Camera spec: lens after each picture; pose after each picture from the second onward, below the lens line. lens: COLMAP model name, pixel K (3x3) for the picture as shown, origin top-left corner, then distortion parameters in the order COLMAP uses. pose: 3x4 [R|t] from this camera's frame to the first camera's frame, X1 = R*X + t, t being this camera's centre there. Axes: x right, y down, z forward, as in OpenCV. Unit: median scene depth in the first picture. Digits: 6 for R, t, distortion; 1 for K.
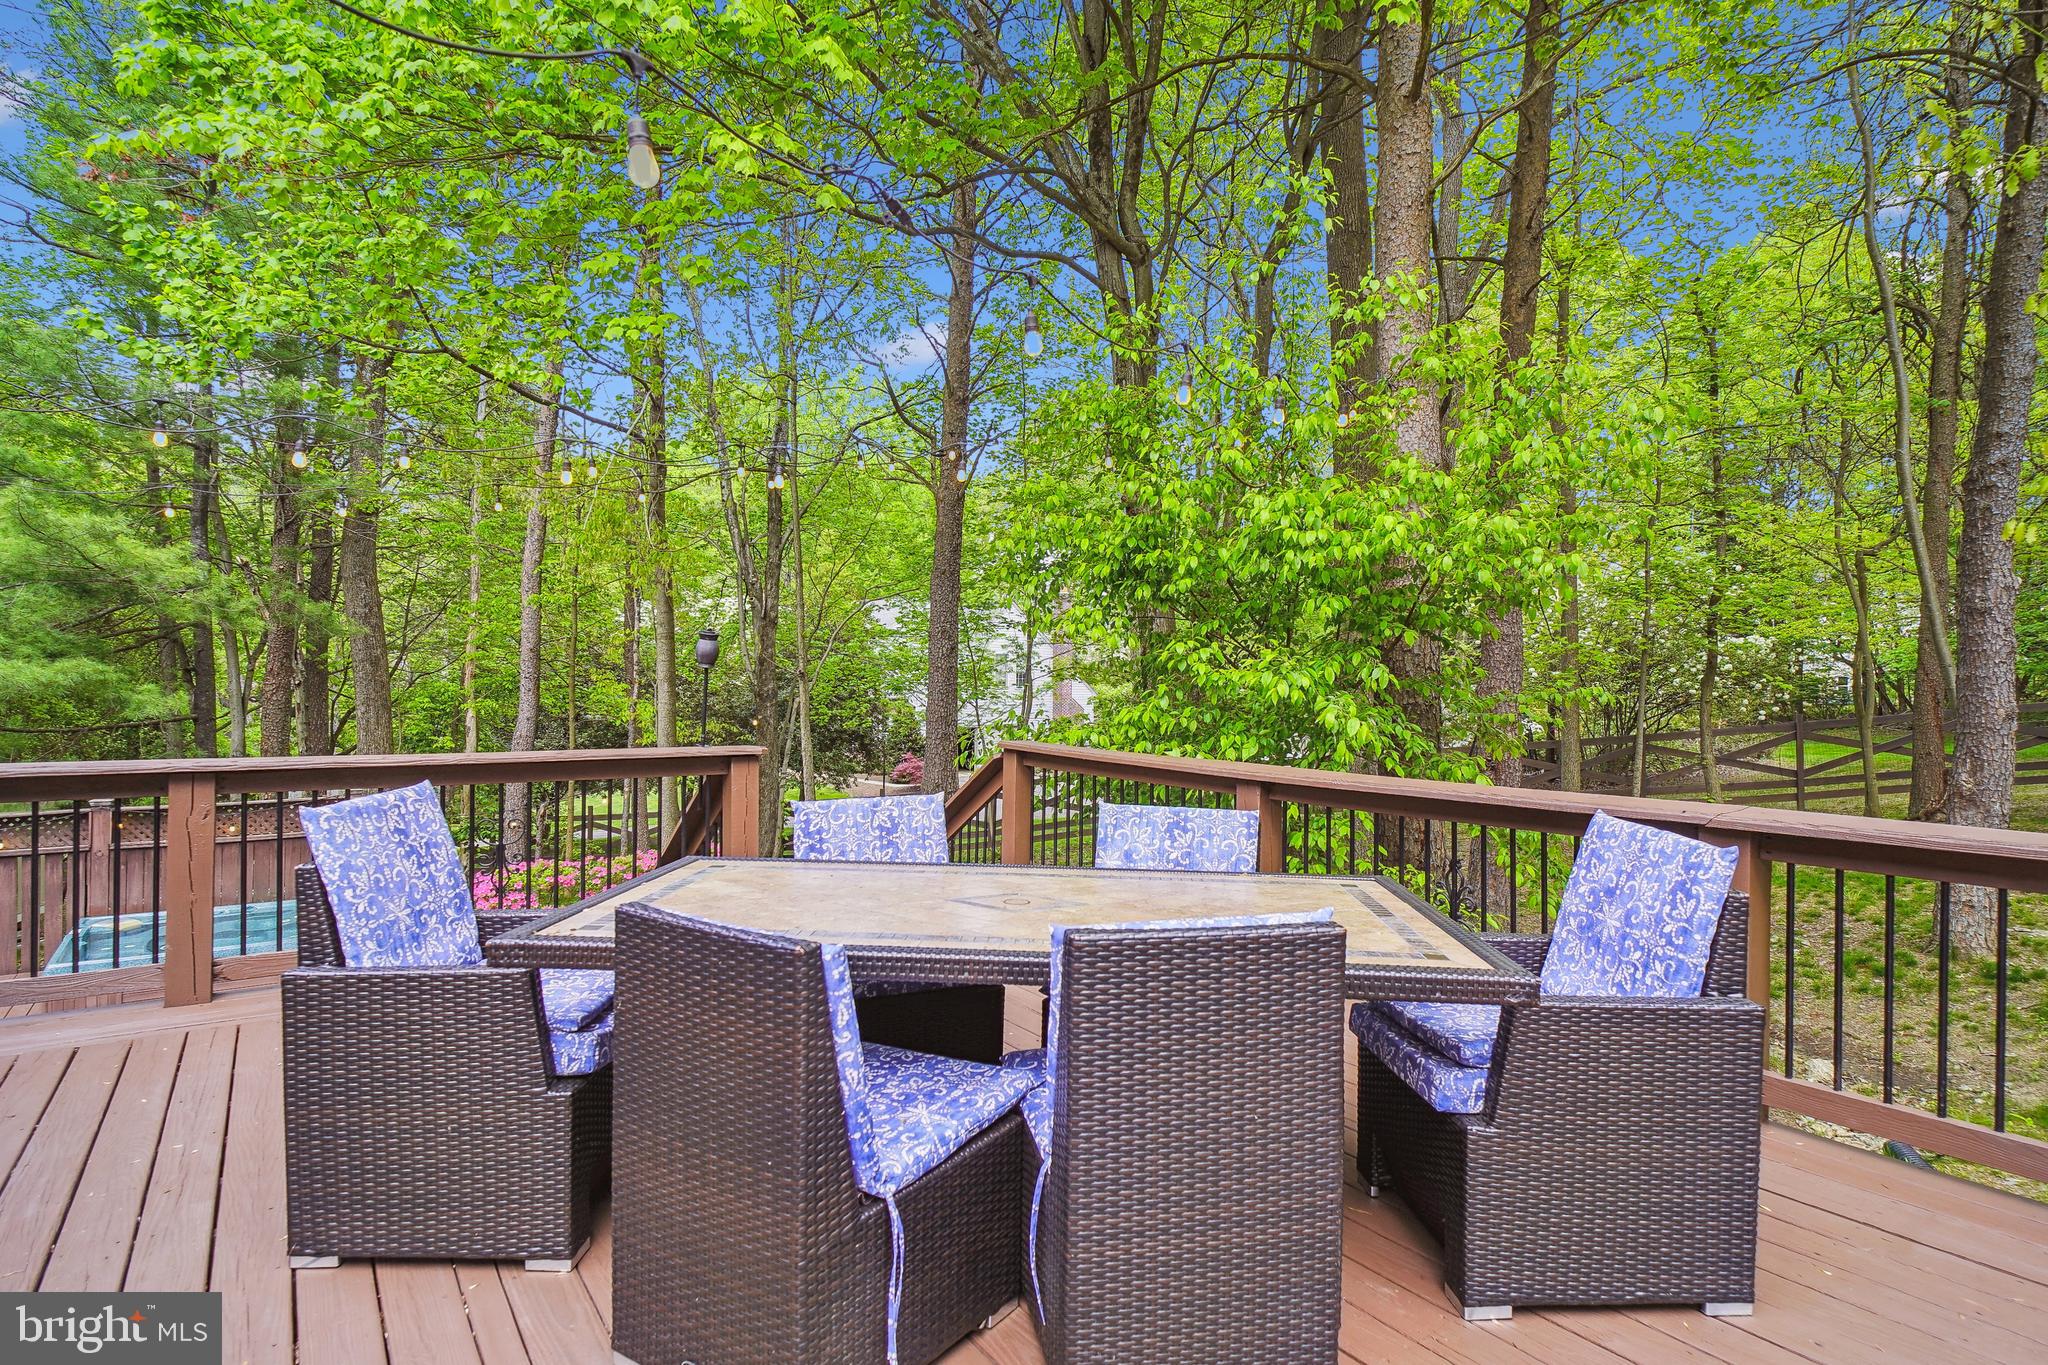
lens RADIAL K [[1079.9, 0, 1024.0], [0, 1079.9, 682.5], [0, 0, 1]] dist [-0.003136, -0.000316]
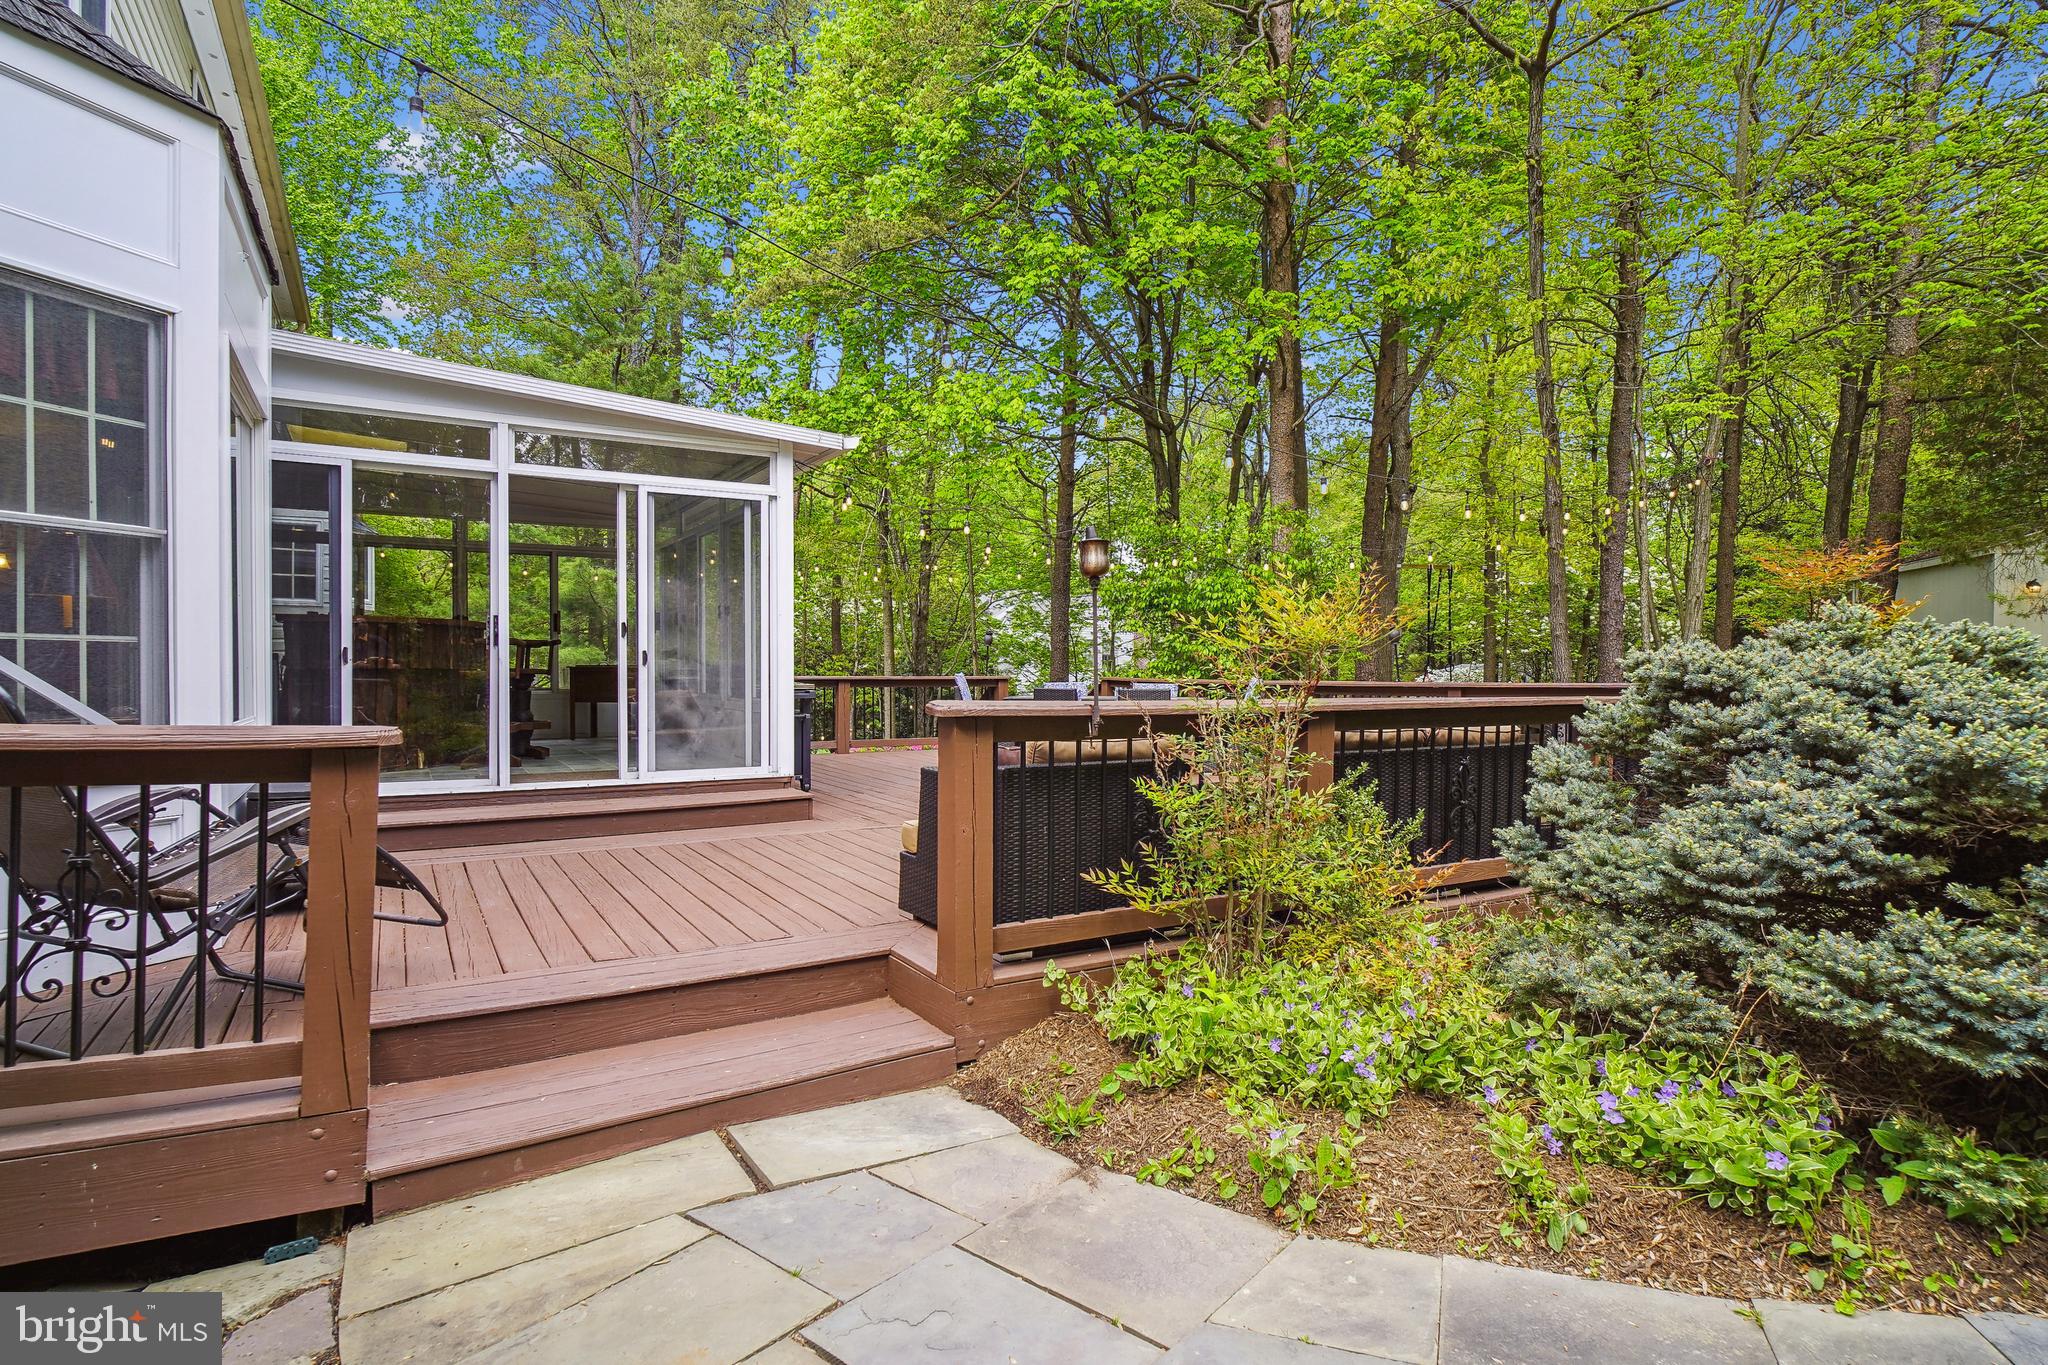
lens RADIAL K [[1088.4, 0, 1005.9], [0, 1088.4, 613.9], [0, 0, 1]] dist [0.004043, 0.000693]
pose [[0.995554, -0.004563, -0.094079, -0.000447], [-0.000002, 0.998825, -0.048468, 0.021760], [0.094189, 0.048253, 0.994384, -0.895859]]
